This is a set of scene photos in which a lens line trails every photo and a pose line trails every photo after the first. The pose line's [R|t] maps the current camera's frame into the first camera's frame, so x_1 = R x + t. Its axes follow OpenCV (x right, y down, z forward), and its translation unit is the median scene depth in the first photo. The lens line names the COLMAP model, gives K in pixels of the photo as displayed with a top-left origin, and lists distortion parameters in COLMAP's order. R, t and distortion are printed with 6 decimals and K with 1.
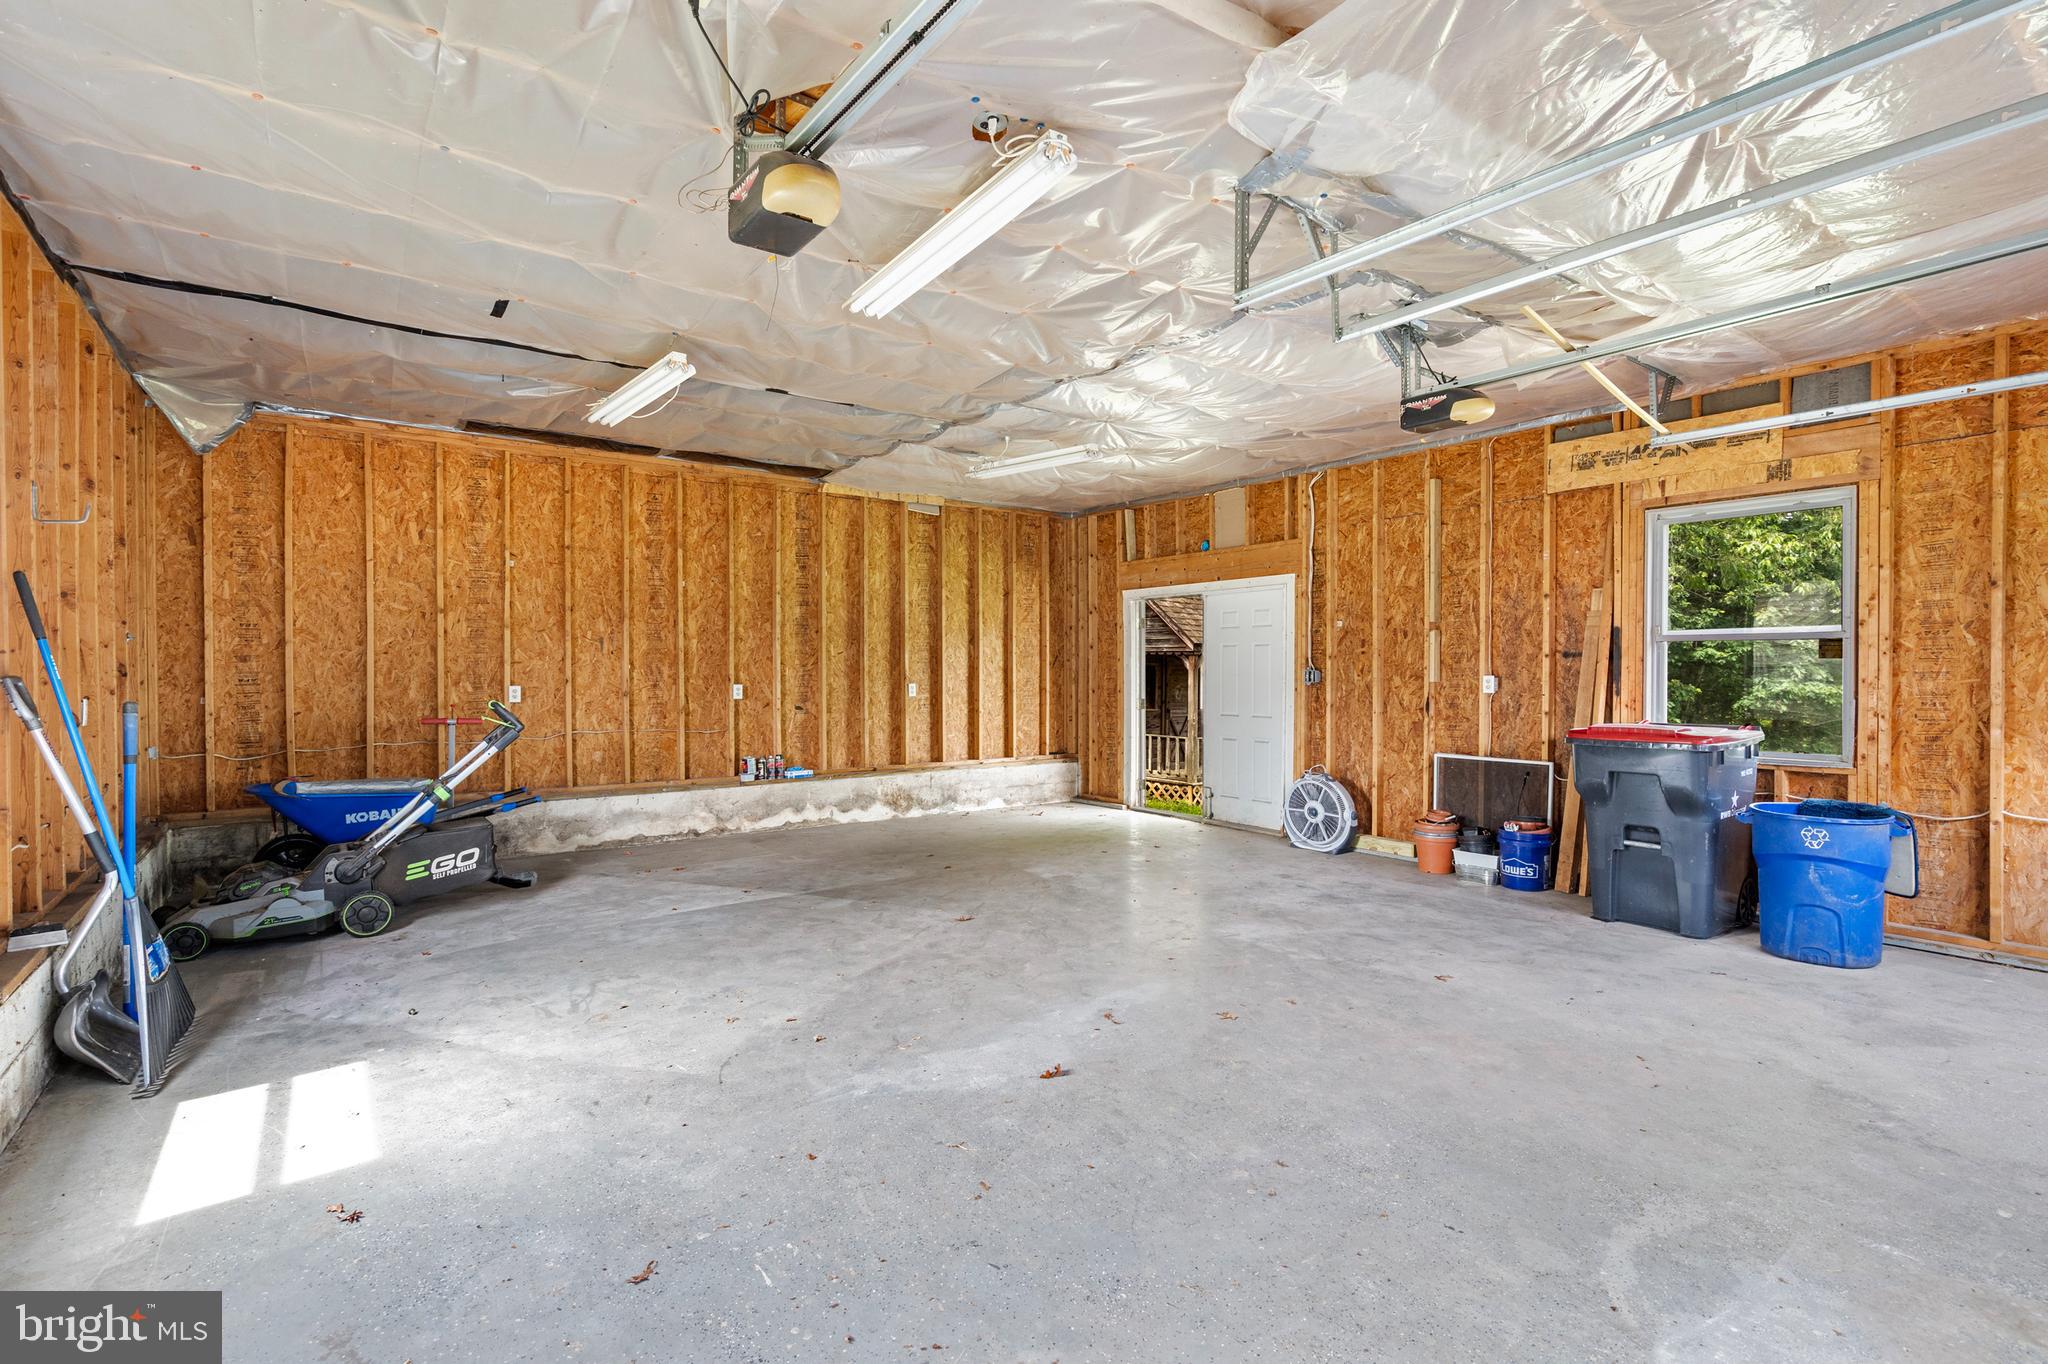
lens RADIAL K [[949.1, 0, 1016.3], [0, 949.1, 664.6], [0, 0, 1]] dist [-0.001671, -0.000530]
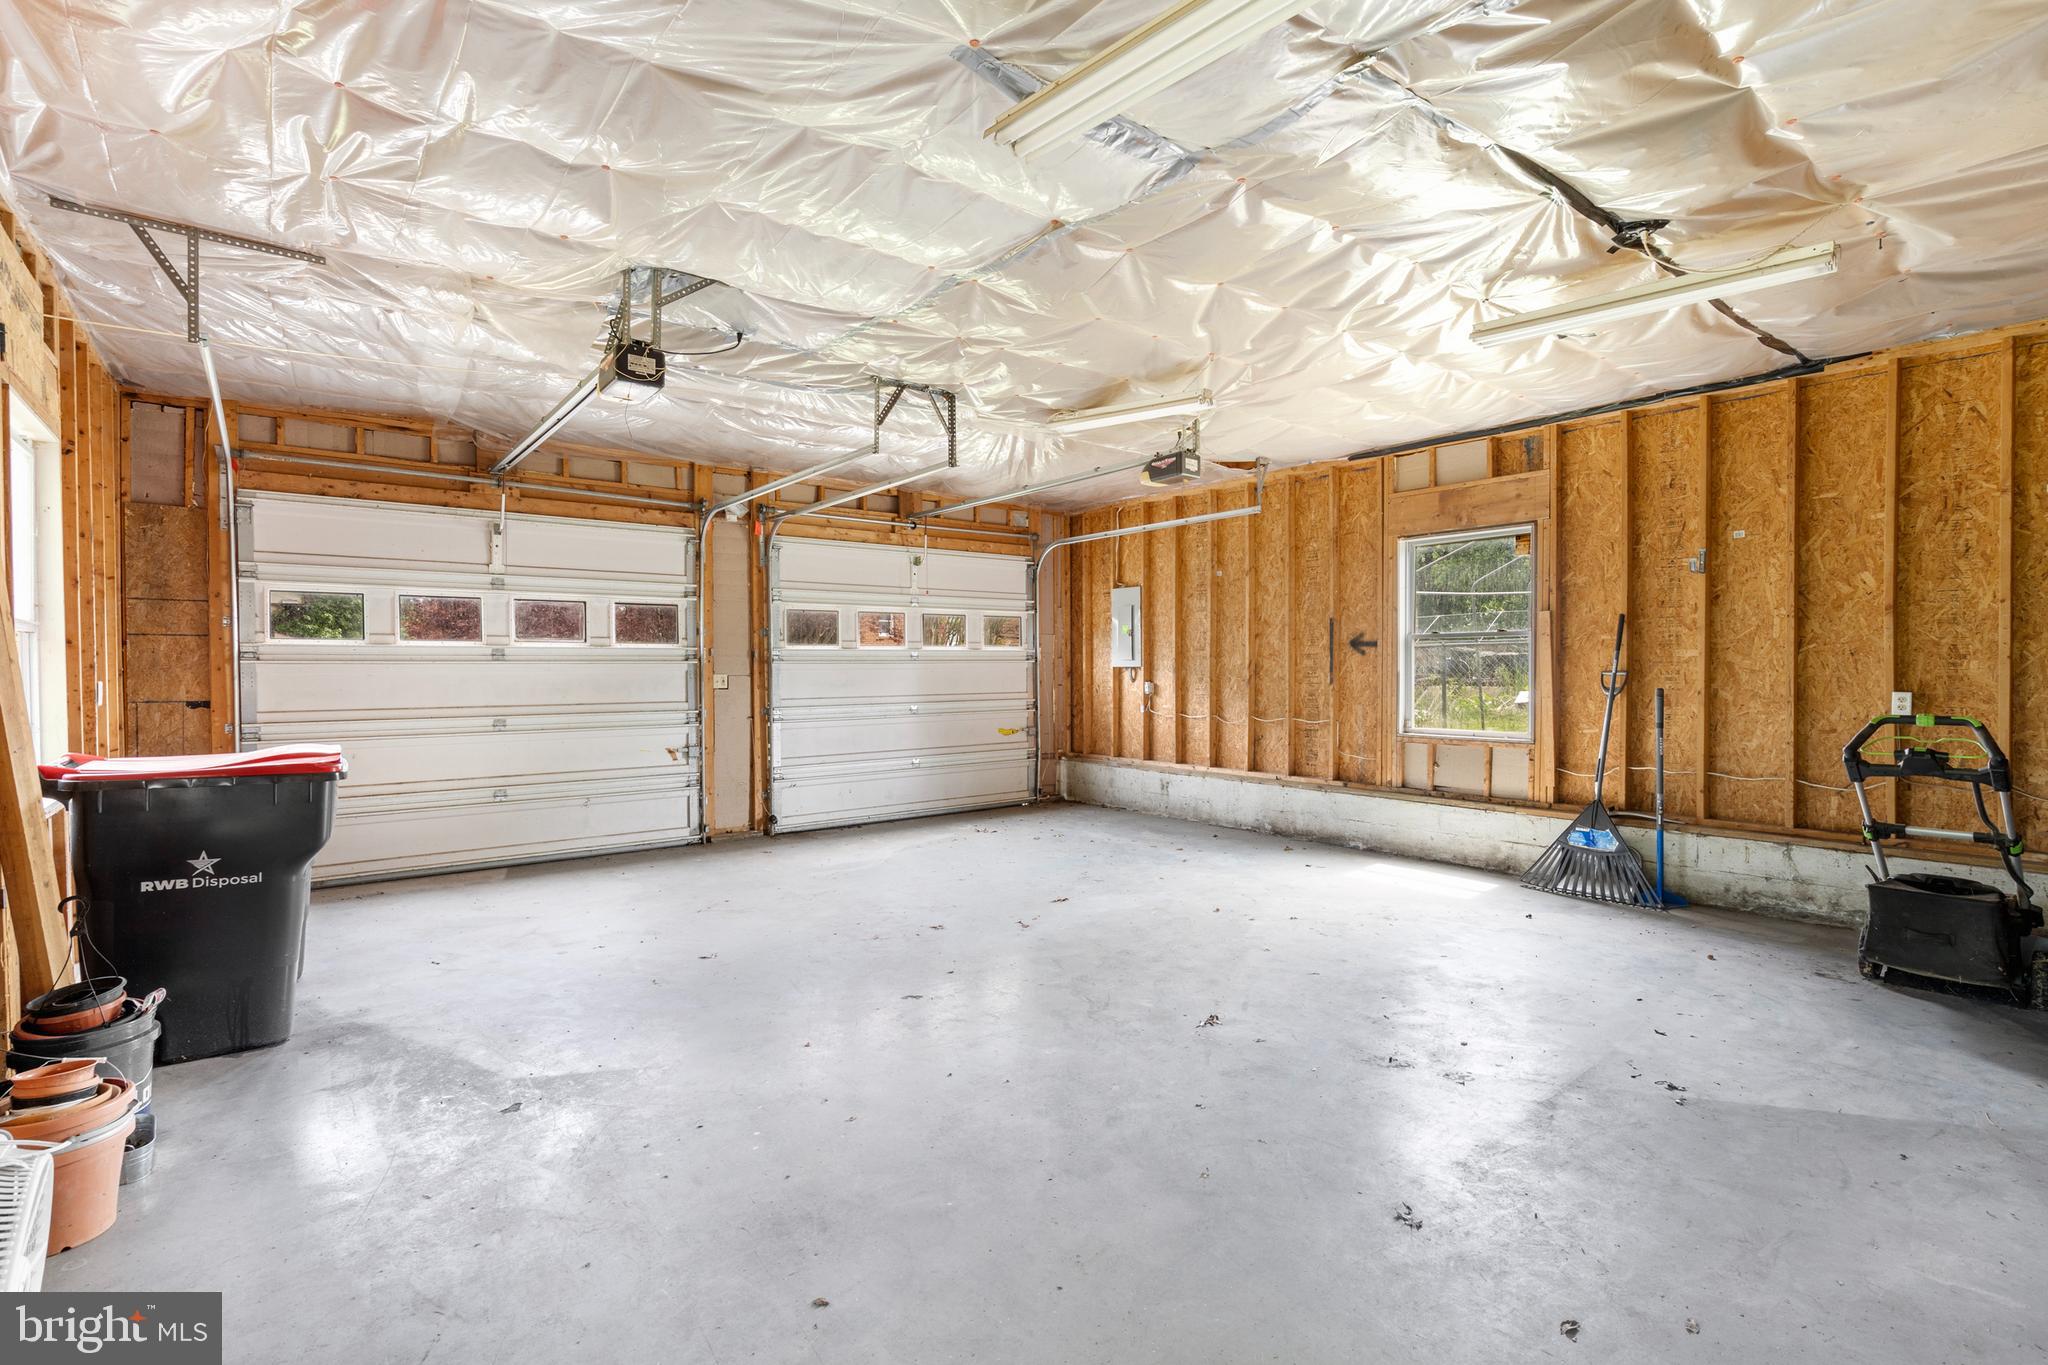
lens RADIAL K [[949.1, 0, 1016.3], [0, 949.1, 665.1], [0, 0, 1]] dist [-0.001671, -0.000530]
pose [[-0.999327, 0.007101, -0.035978, 0.121604], [0.007225, 0.999968, -0.003329, 0.001971], [0.035953, -0.003587, -0.999347, 1.841609]]
